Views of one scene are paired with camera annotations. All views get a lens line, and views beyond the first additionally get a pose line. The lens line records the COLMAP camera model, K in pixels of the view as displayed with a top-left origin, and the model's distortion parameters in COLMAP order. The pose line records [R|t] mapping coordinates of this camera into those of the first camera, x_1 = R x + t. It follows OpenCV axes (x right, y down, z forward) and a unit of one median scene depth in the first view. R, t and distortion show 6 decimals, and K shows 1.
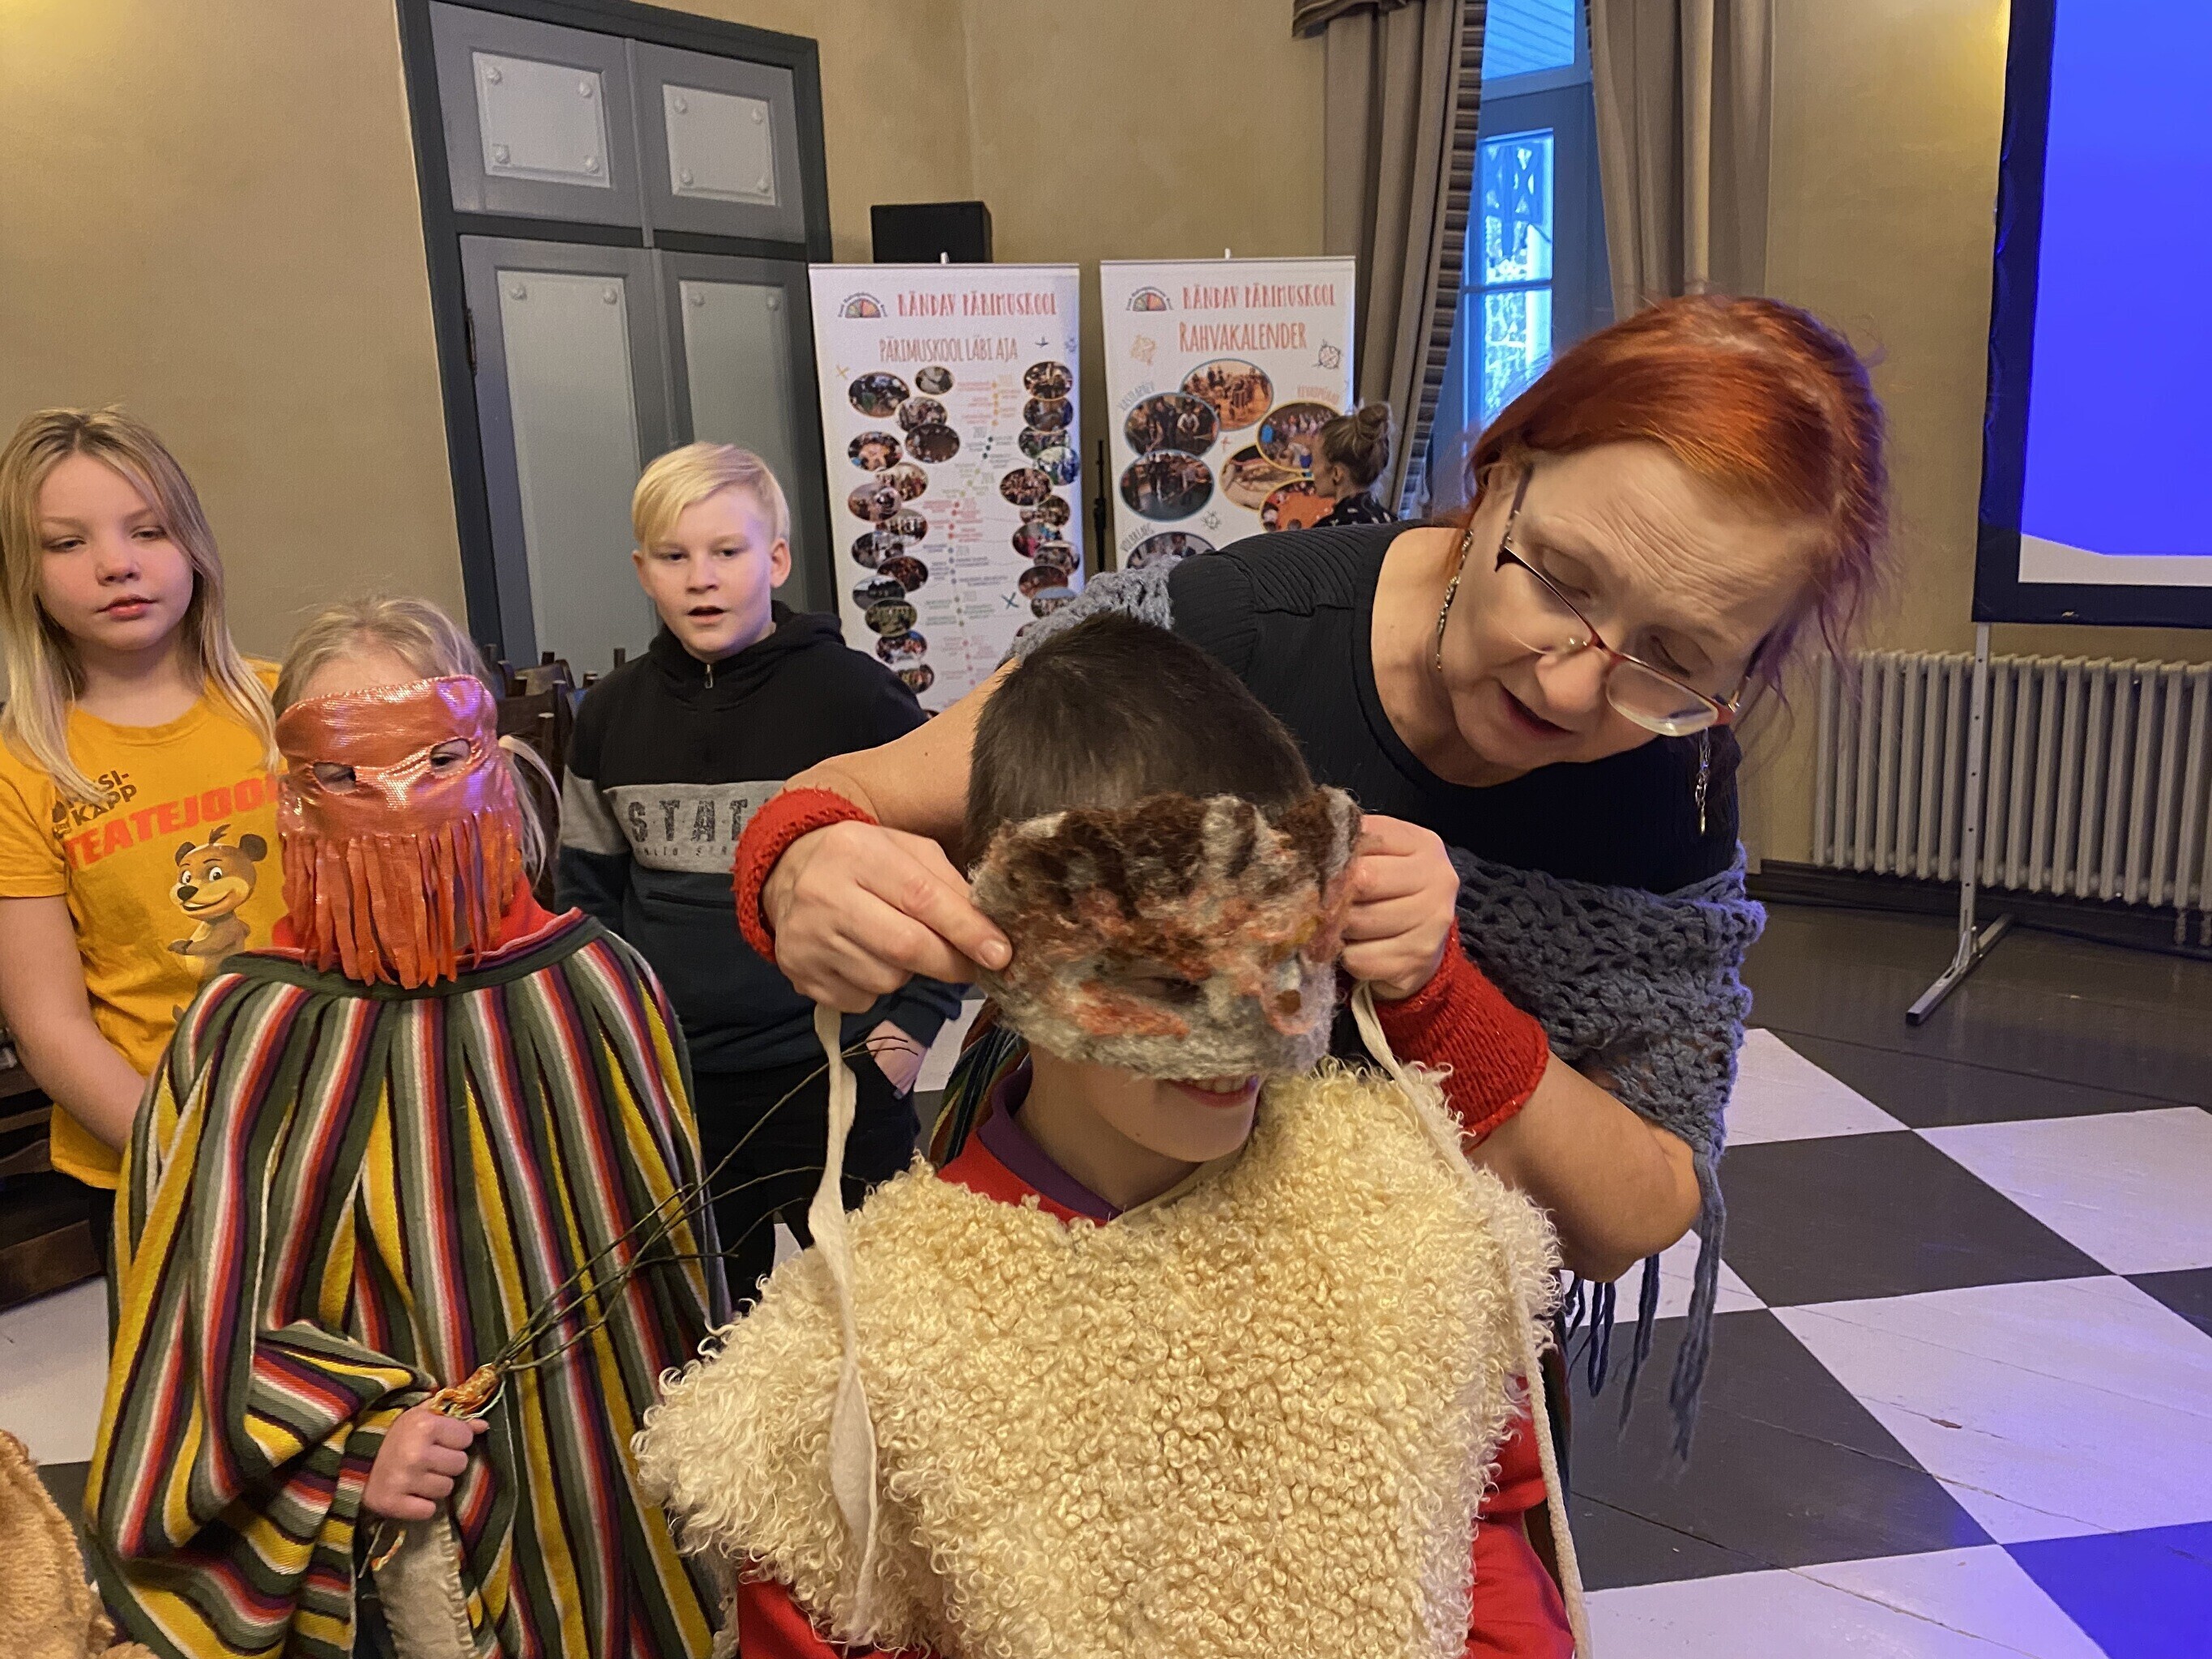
lens RADIAL K [[1659.9, 0, 1137.2], [0, 1659.9, 825.4], [0, 0, 1]] dist [0.142126, -0.357372]
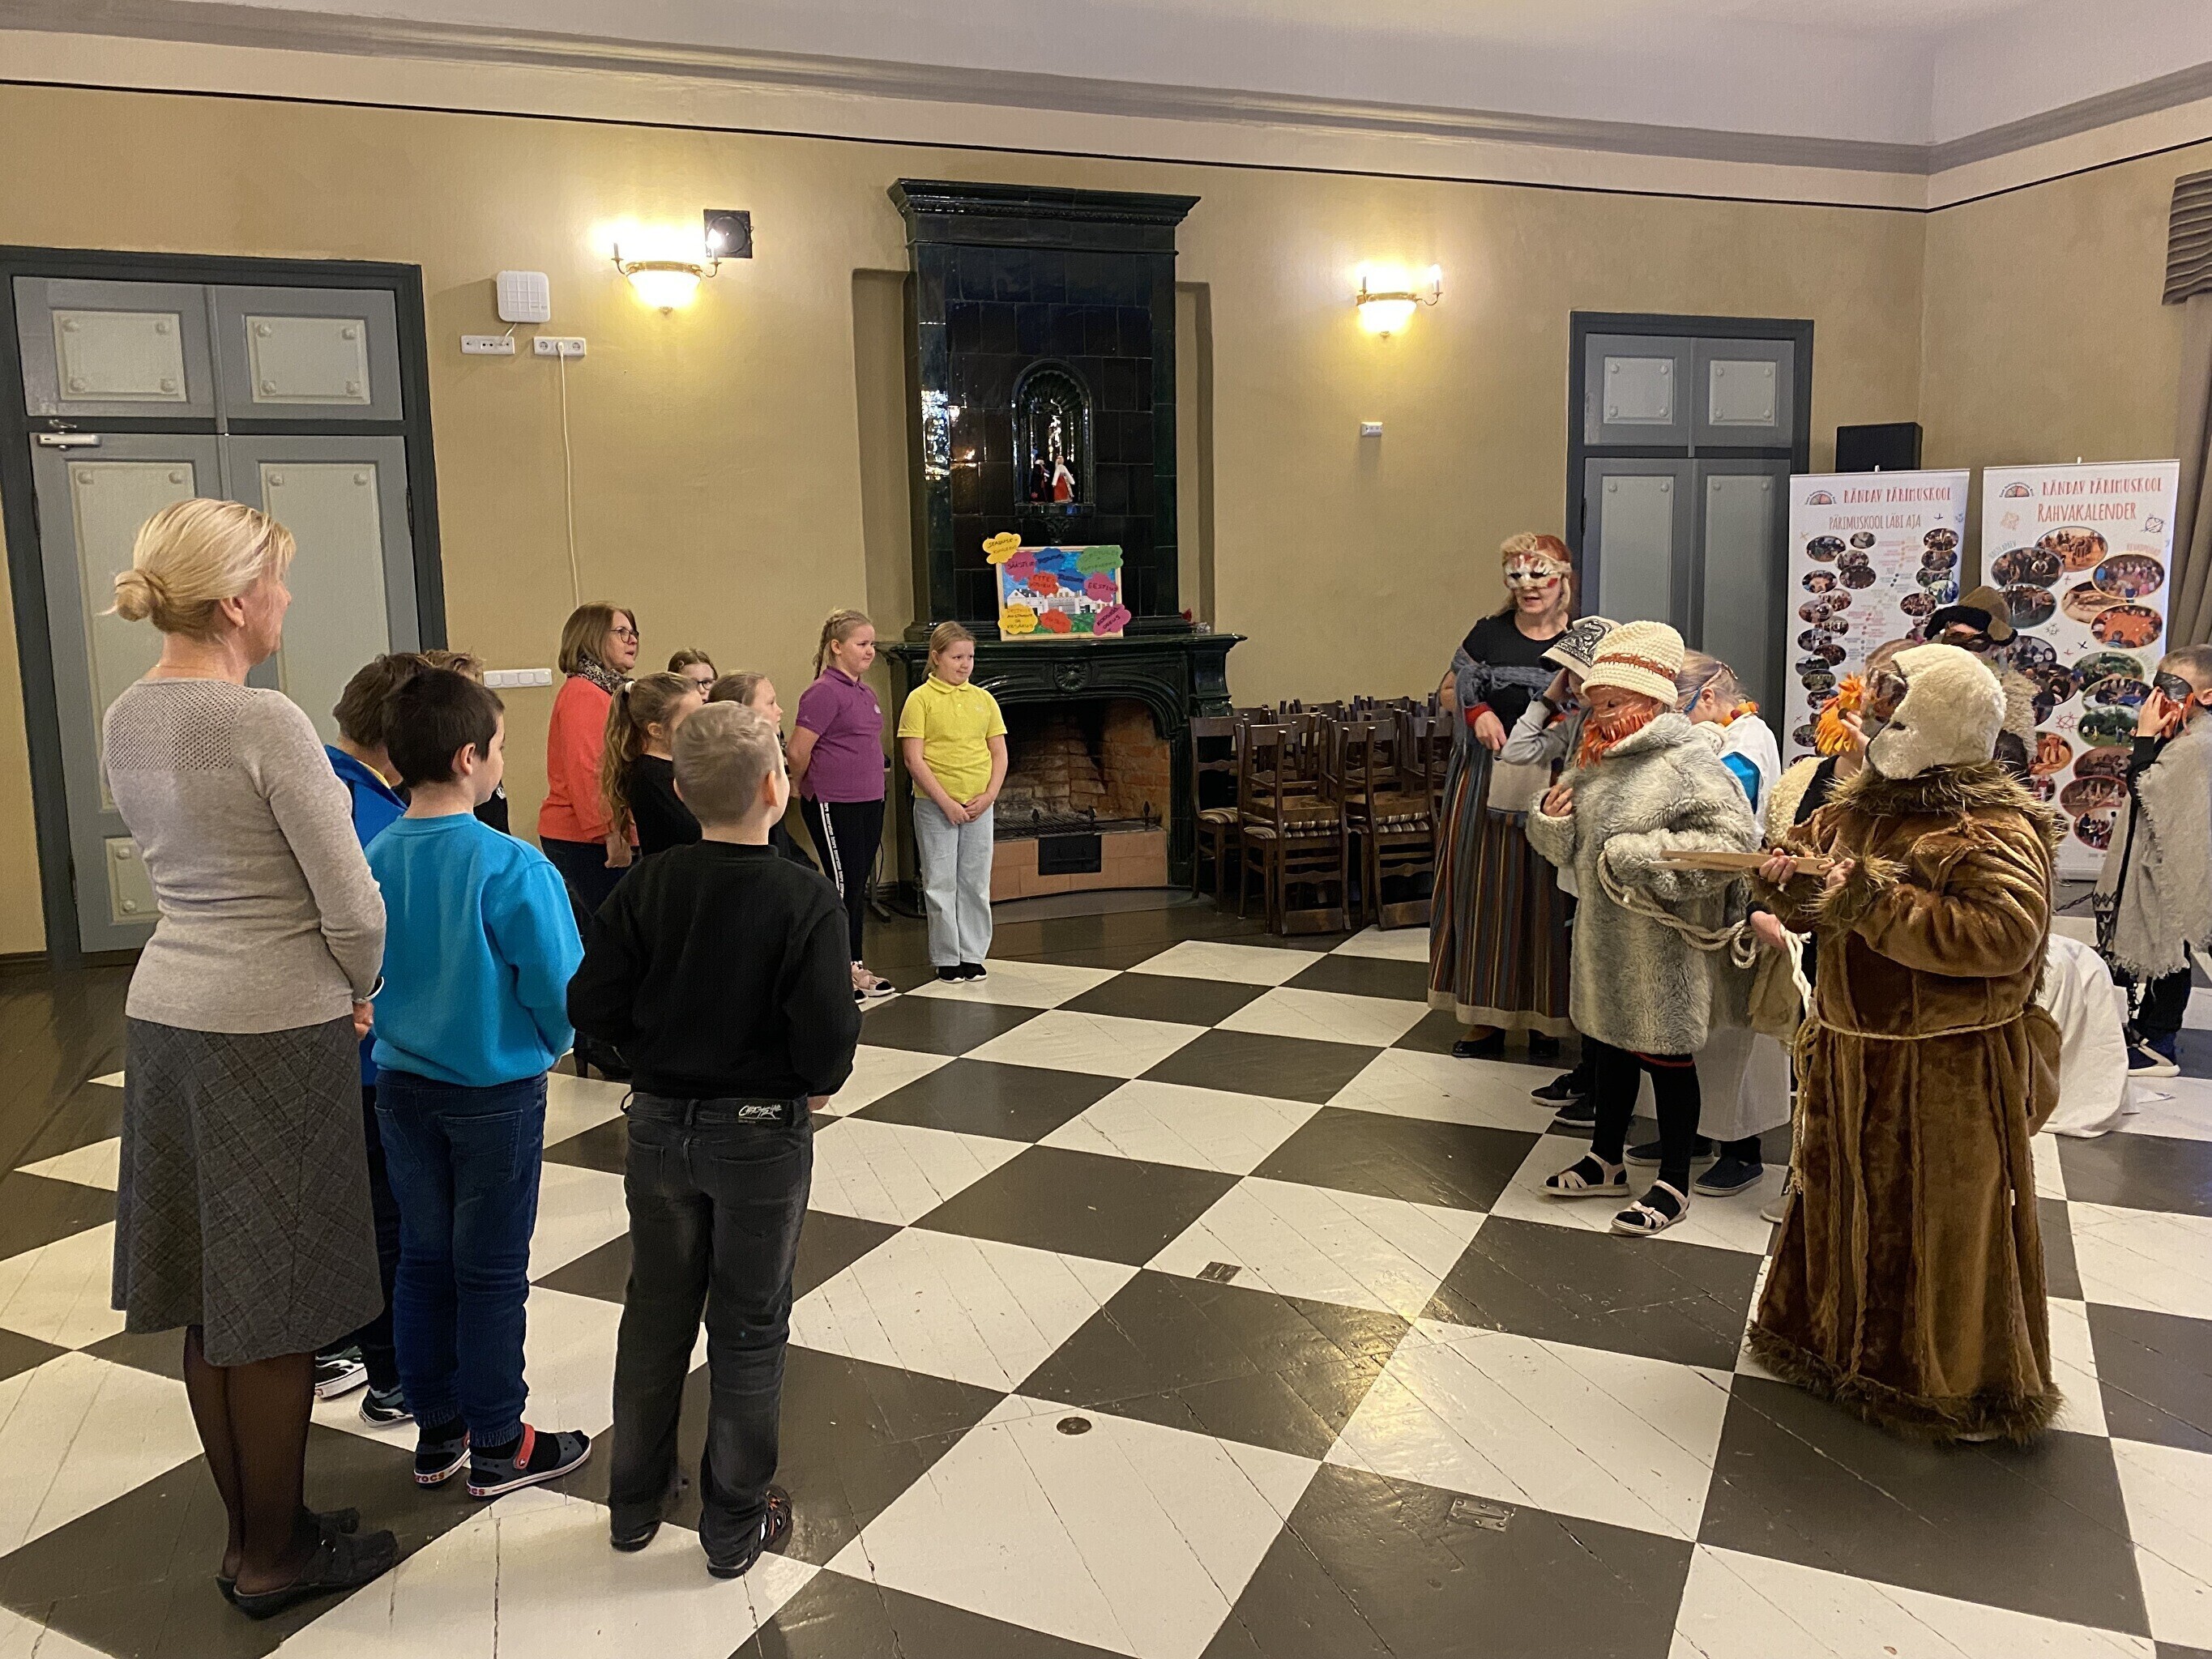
lens RADIAL K [[1659.4, 0, 1105.8], [0, 1659.4, 791.0], [0, 0, 1]] dist [-0.002637, 0.005041]
pose [[0.840730, 0.087150, -0.534396, 0.142188], [-0.126118, 0.991334, -0.036745, 0.129196], [0.526563, 0.098290, 0.844435, -0.724730]]
